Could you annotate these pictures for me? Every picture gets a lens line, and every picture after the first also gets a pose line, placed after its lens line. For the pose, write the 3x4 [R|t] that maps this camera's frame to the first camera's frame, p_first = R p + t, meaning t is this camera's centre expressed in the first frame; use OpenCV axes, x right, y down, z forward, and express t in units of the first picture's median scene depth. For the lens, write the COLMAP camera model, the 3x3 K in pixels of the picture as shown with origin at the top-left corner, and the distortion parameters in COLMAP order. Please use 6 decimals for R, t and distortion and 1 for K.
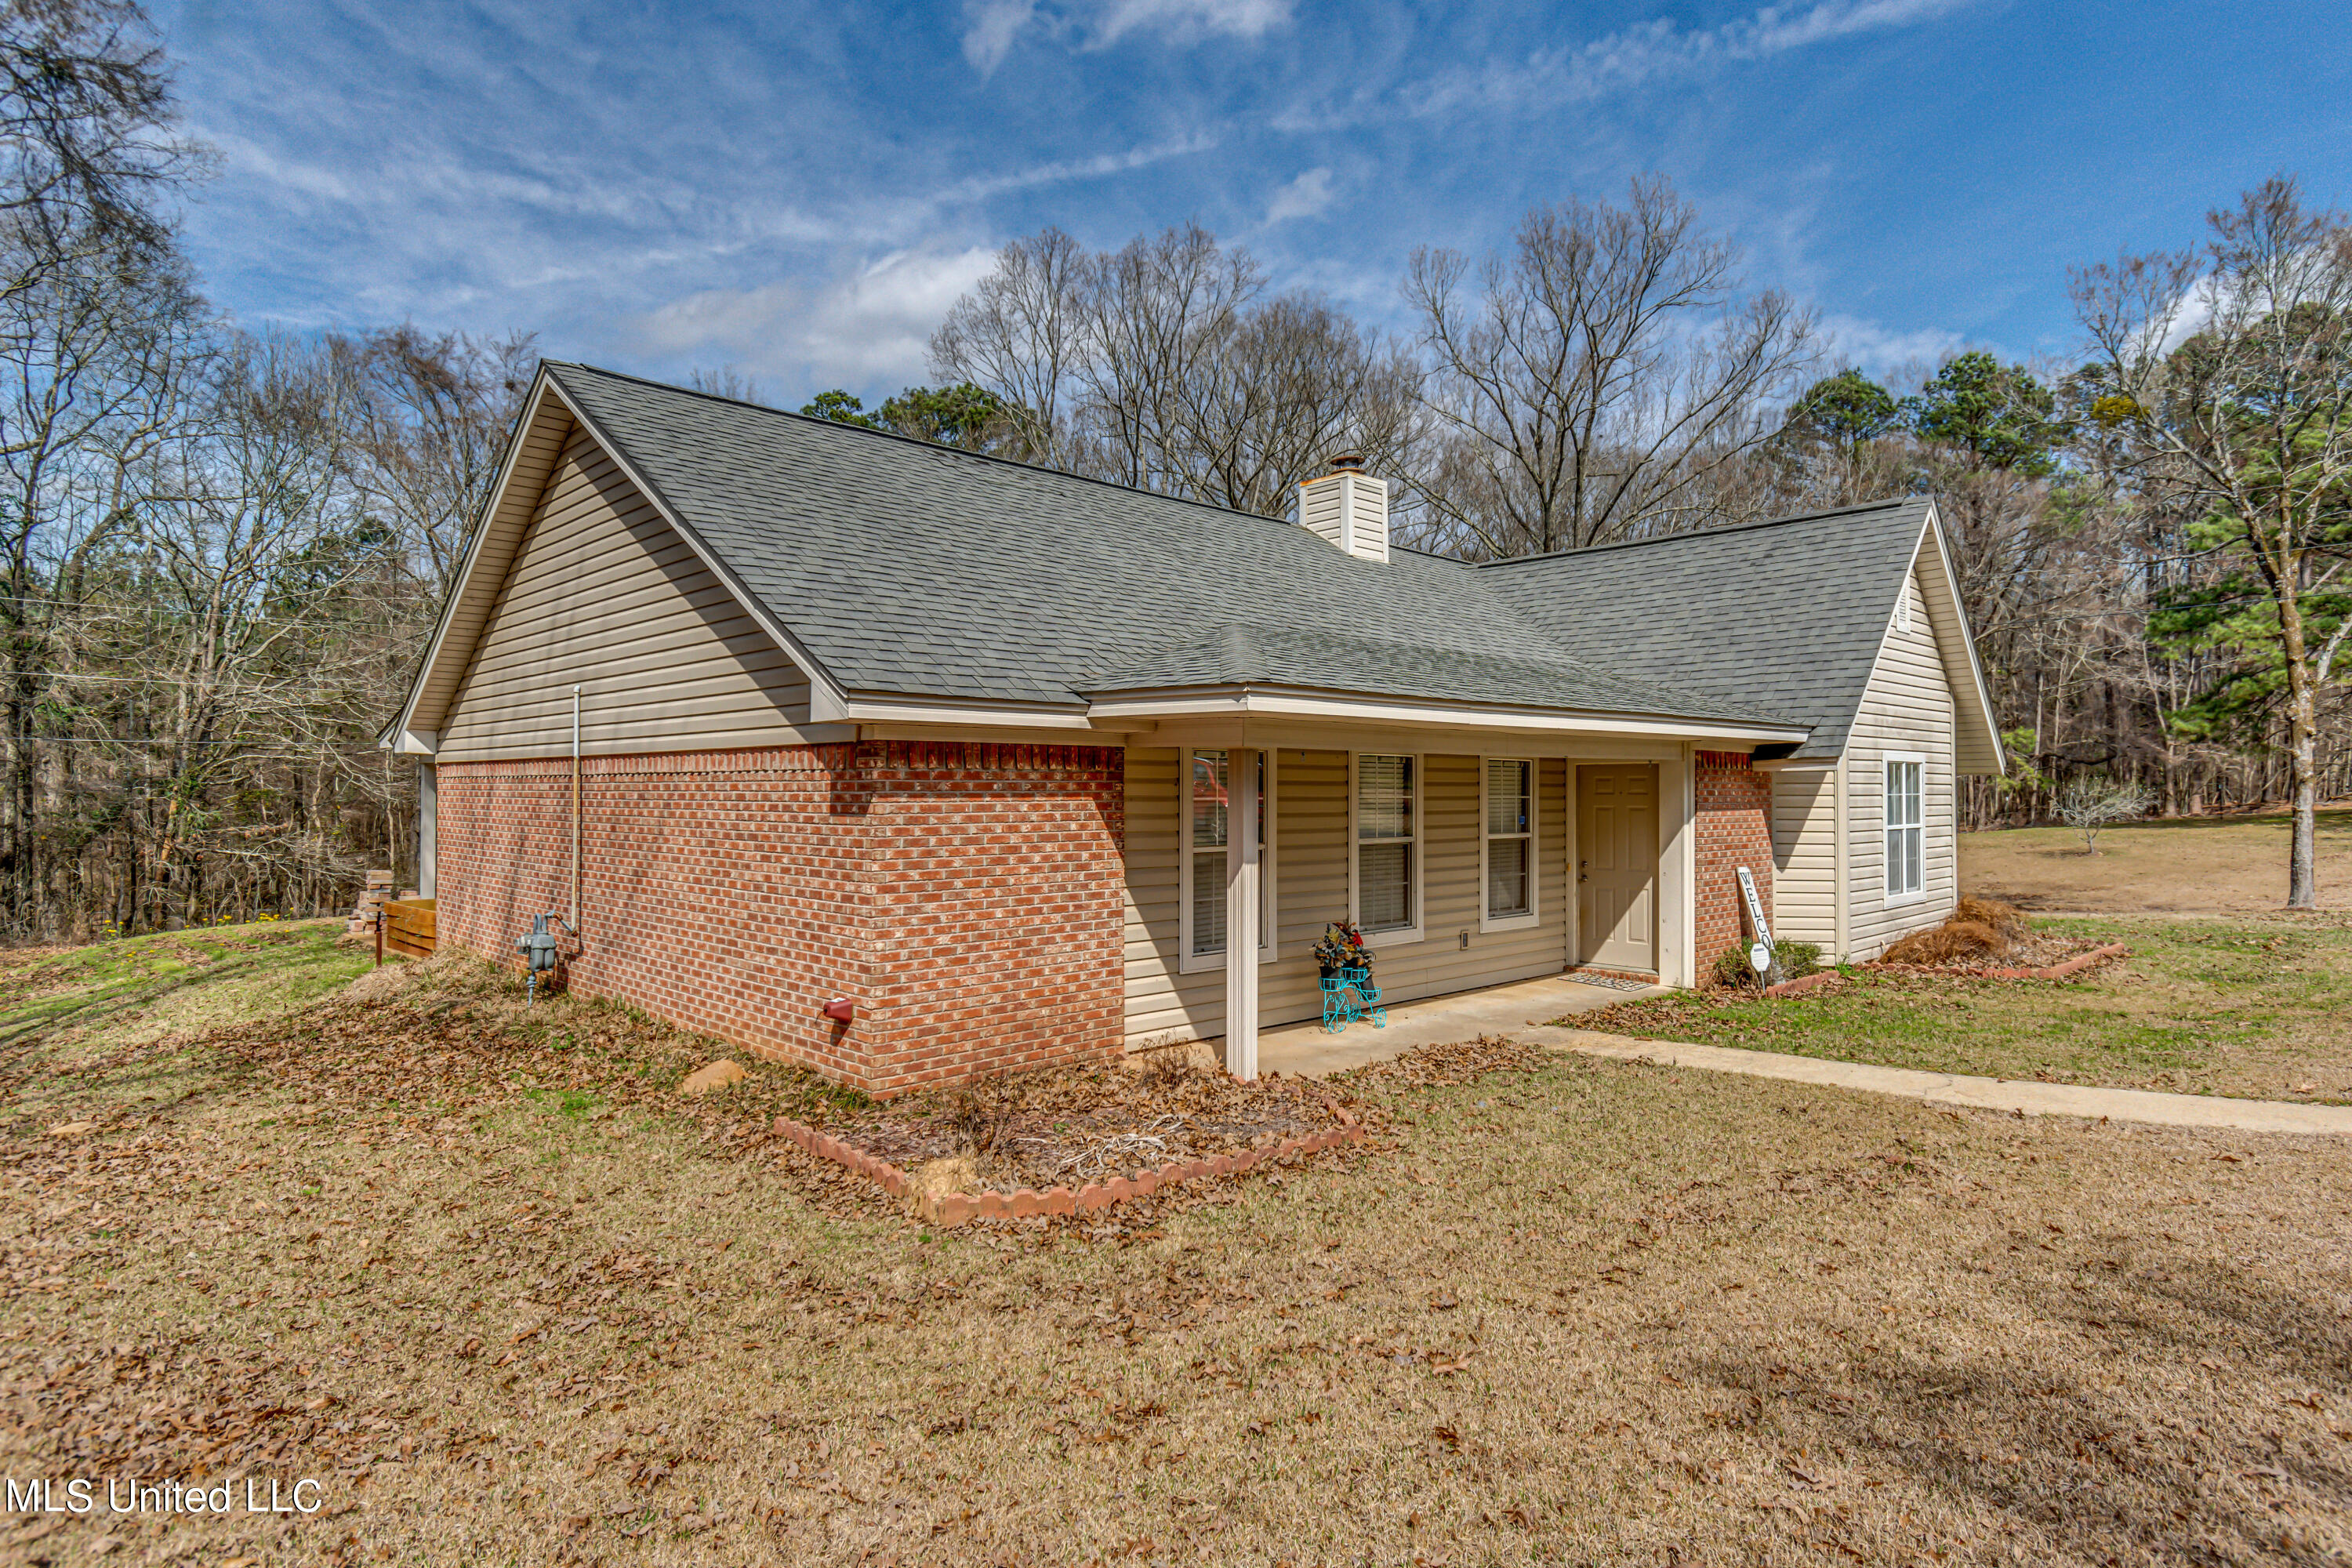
lens RADIAL K [[1276.8, 0, 1176.0], [0, 1276.8, 784.0], [0, 0, 1]] dist [-0.001484, -0.000298]
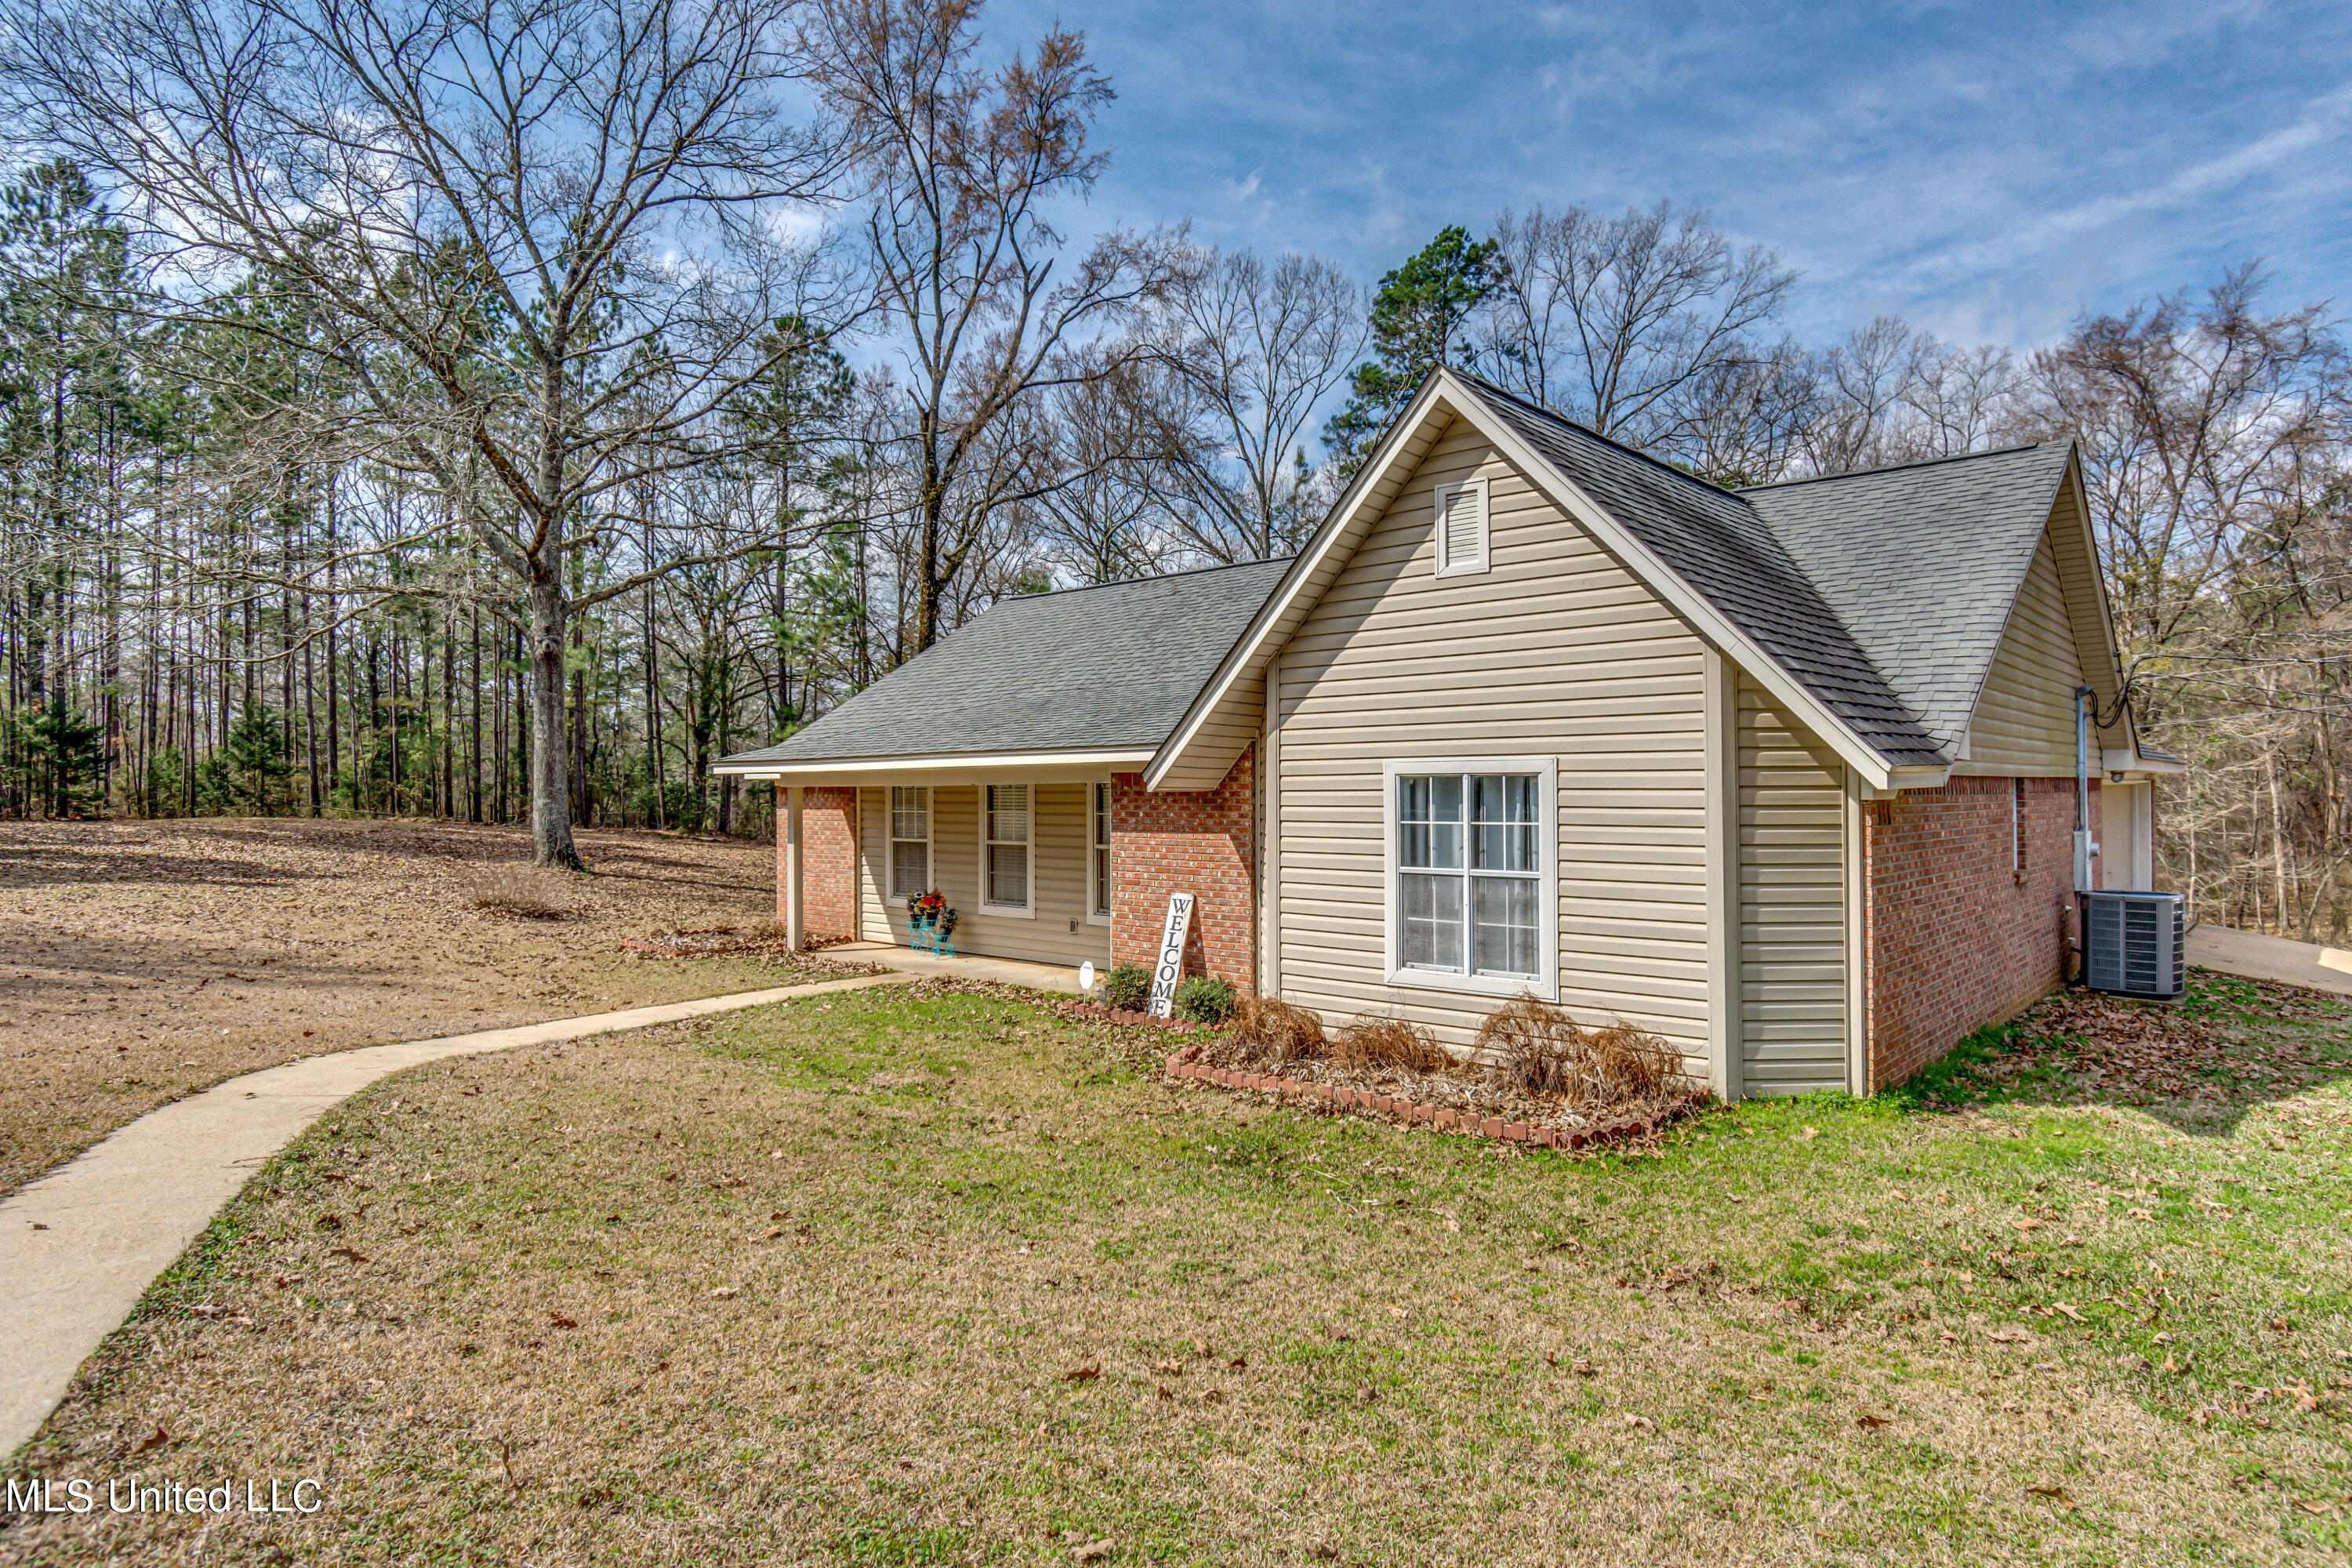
lens RADIAL K [[1276.8, 0, 1176.0], [0, 1276.8, 784.0], [0, 0, 1]] dist [-0.001484, -0.000298]
pose [[0.093487, -0.004700, -0.995609, 1.781983], [0.009806, 0.999945, -0.003800, -0.016722], [0.995572, -0.009407, 0.093528, 1.163959]]
